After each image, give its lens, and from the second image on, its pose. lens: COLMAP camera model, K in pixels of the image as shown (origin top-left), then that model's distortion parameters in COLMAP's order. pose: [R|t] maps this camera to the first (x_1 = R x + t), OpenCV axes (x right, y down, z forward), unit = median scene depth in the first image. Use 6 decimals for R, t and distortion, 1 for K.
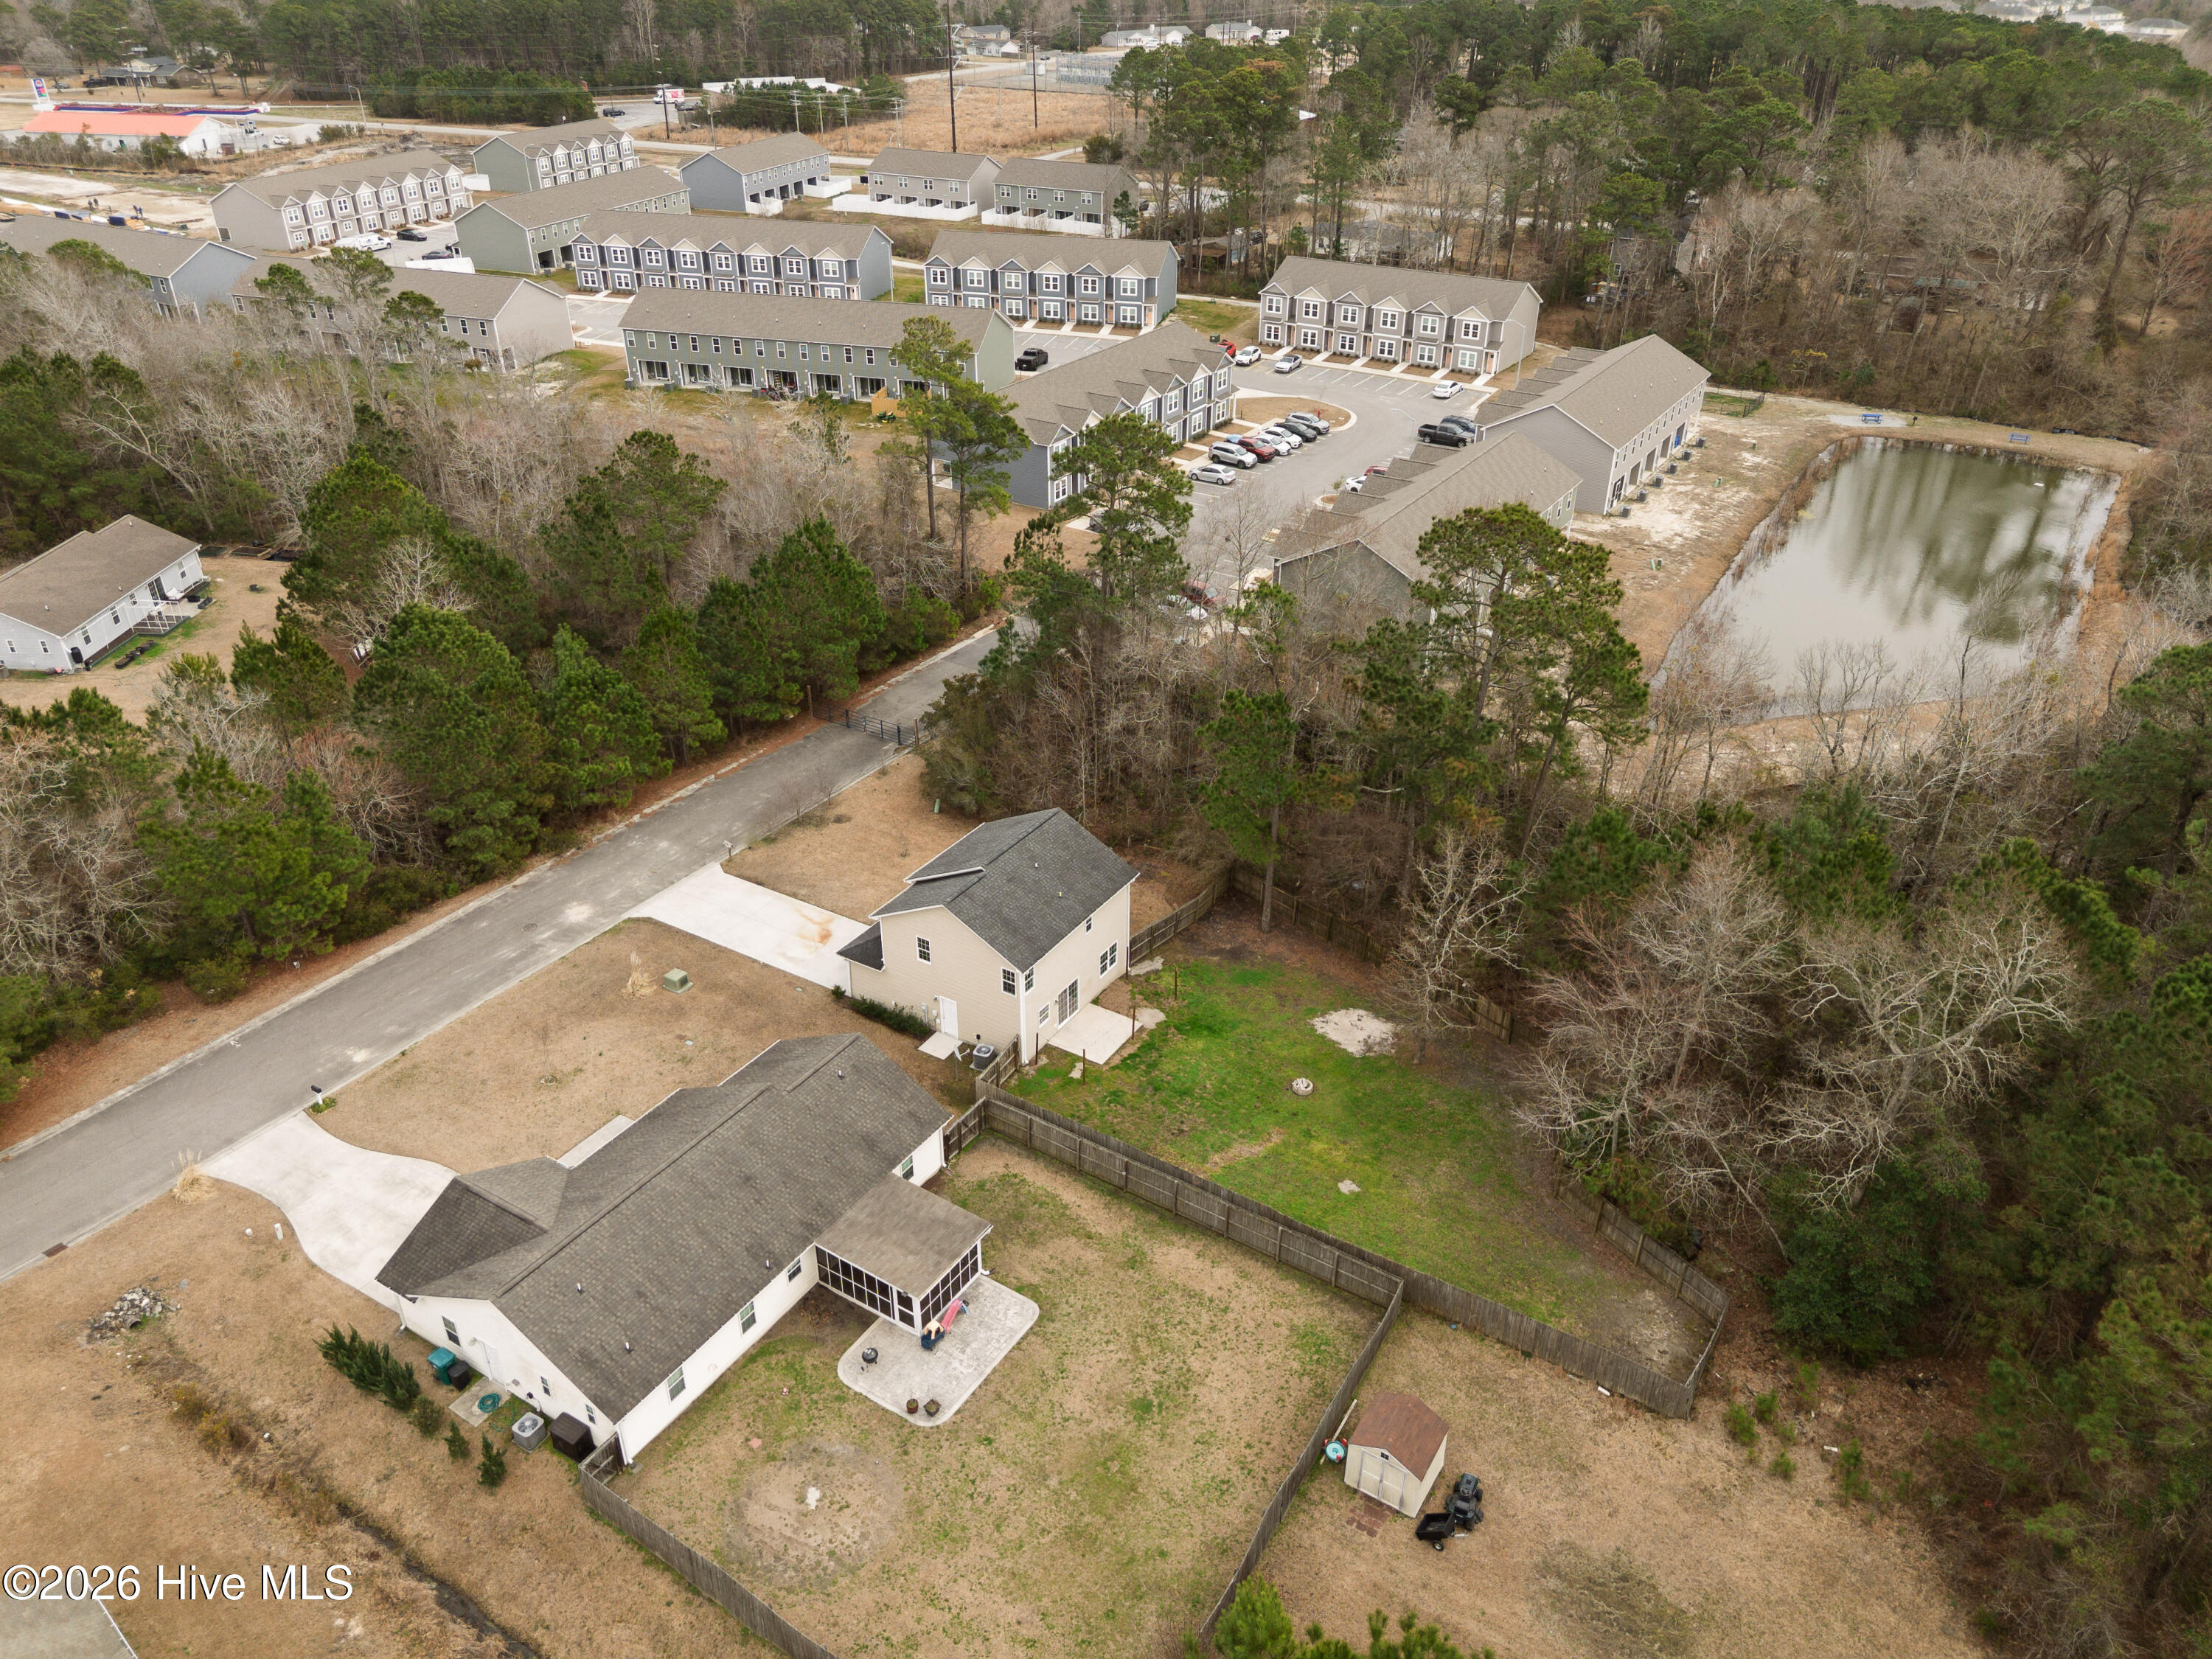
lens RADIAL K [[1593.3, 0, 1102.9], [0, 1593.3, 830.3], [0, 0, 1]] dist [0.096295, -0.075830]
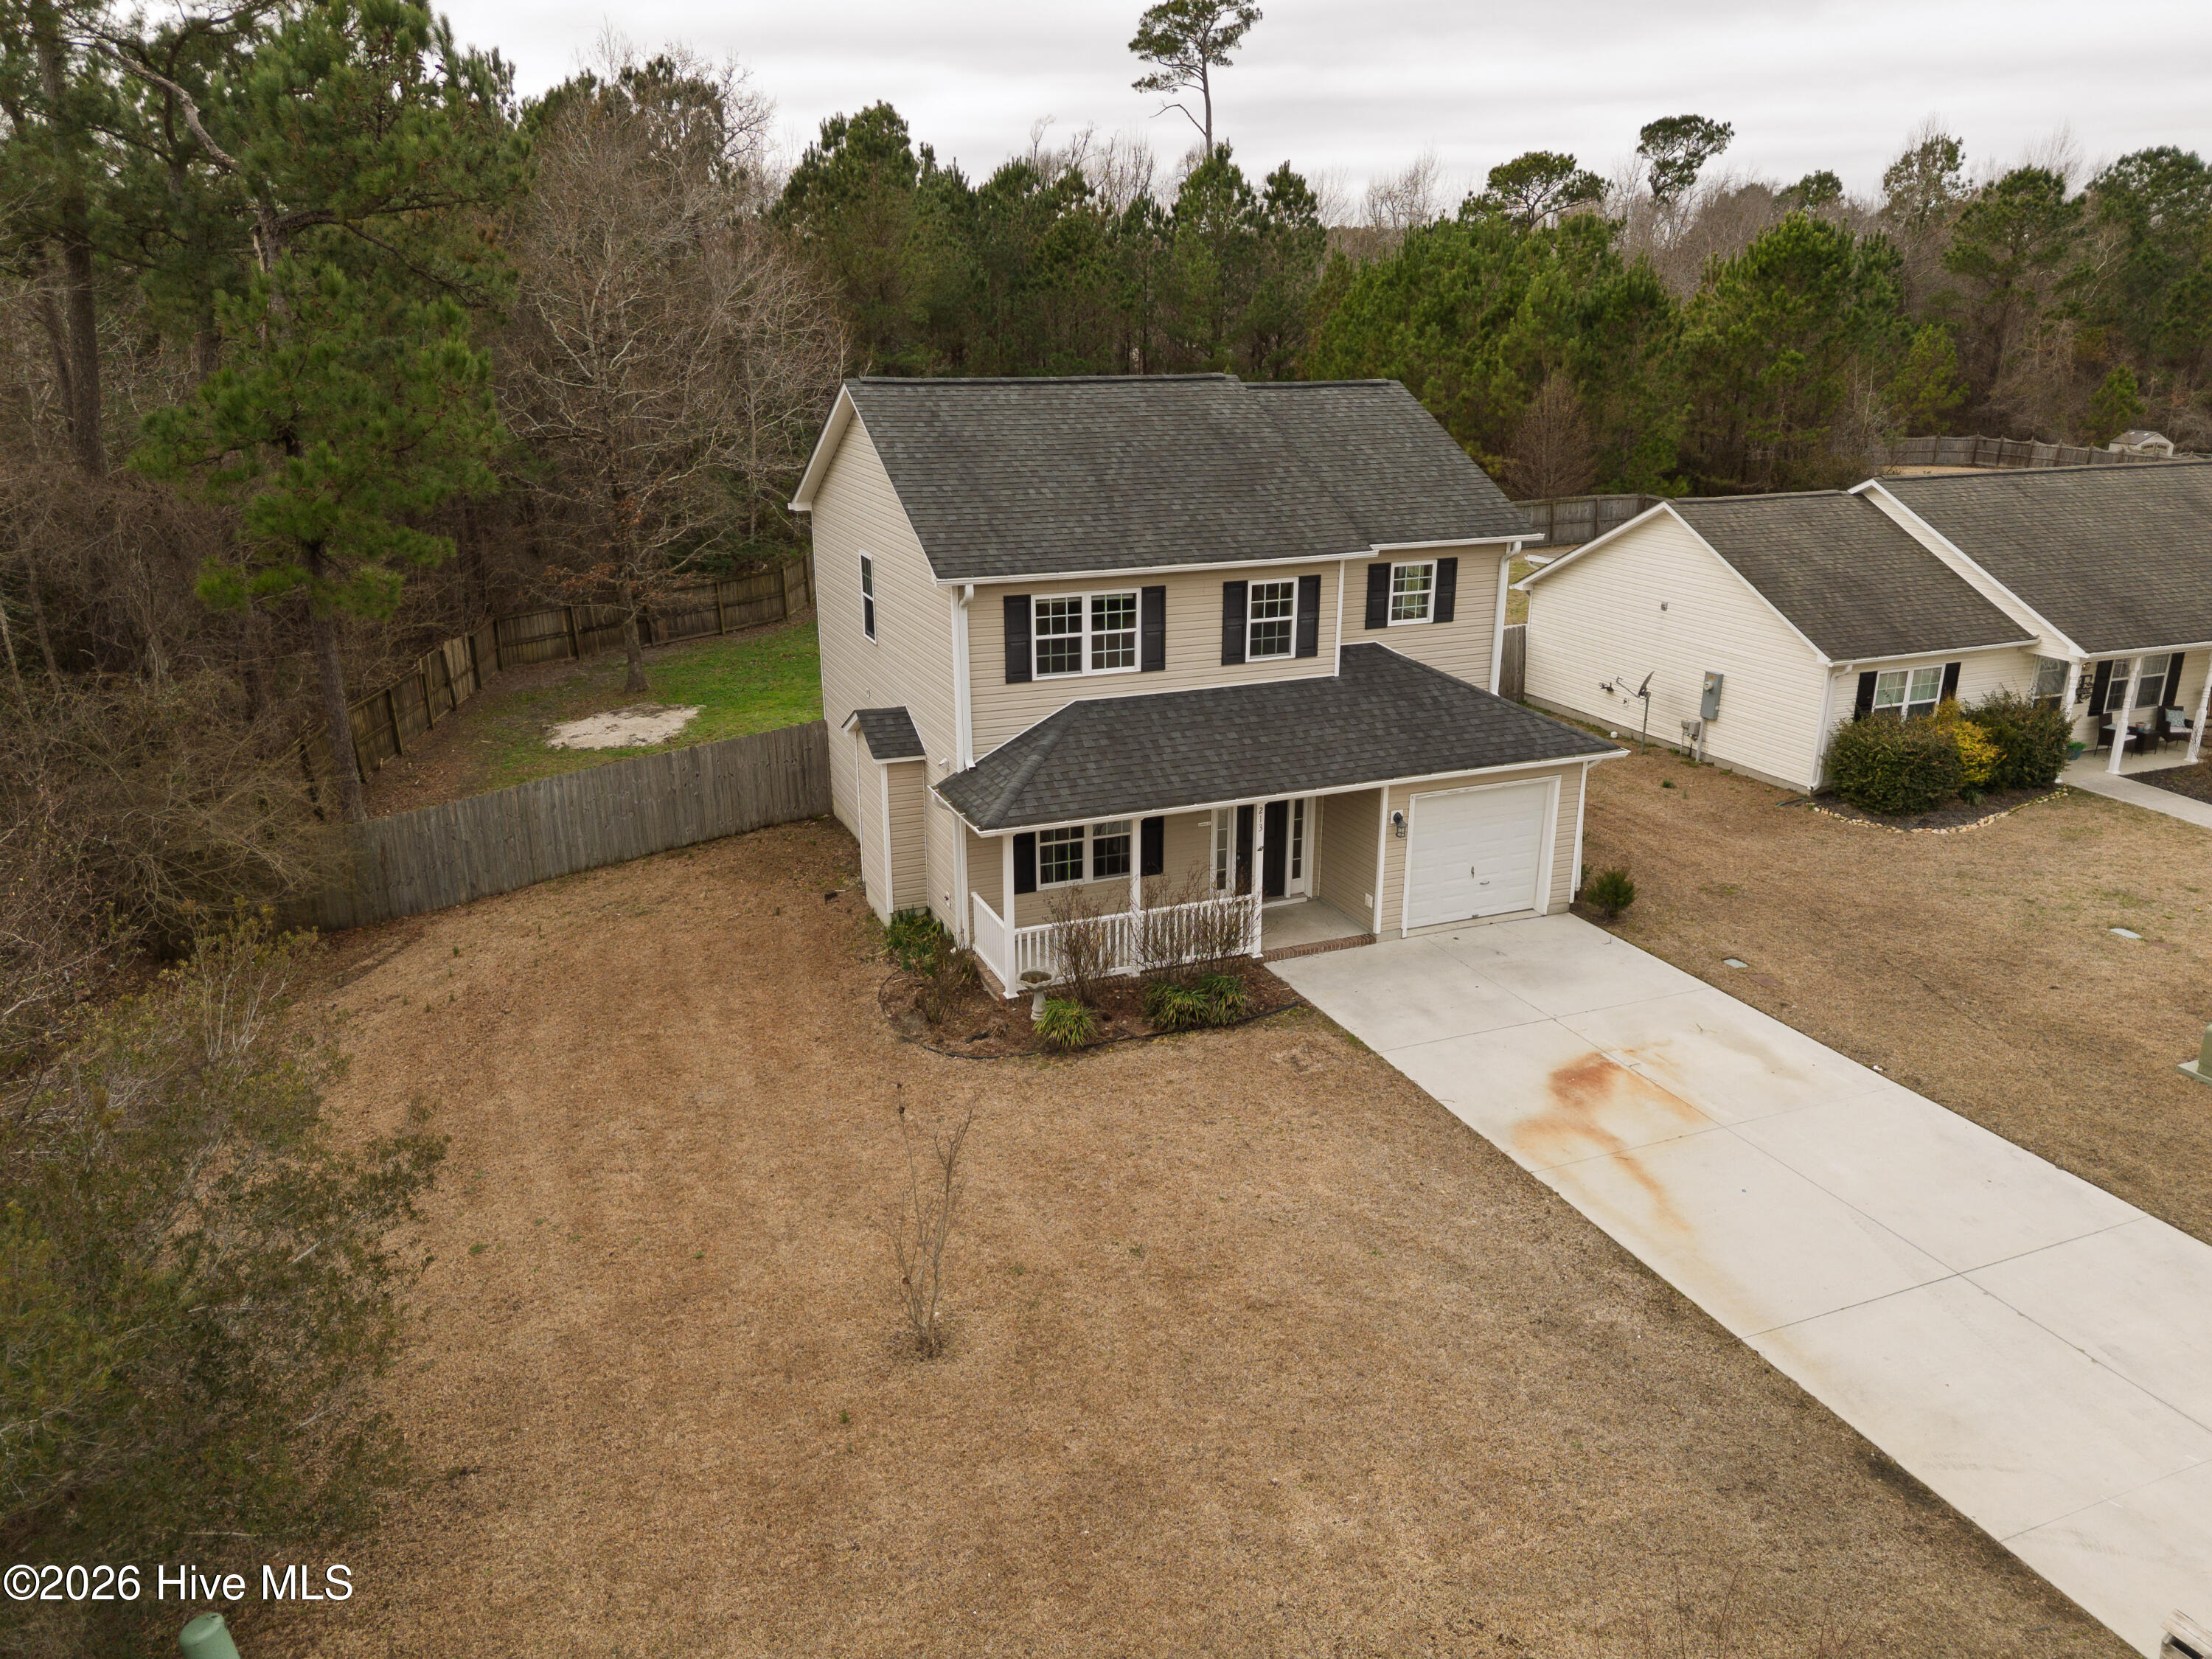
lens RADIAL K [[1572.5, 0, 1109.1], [0, 1572.5, 838.7], [0, 0, 1]] dist [0.086416, -0.078725]
pose [[-0.816756, -0.181551, 0.547675, -0.265412], [0.289005, 0.692820, 0.660663, -0.148119], [-0.499385, 0.697882, -0.513396, 1.260019]]
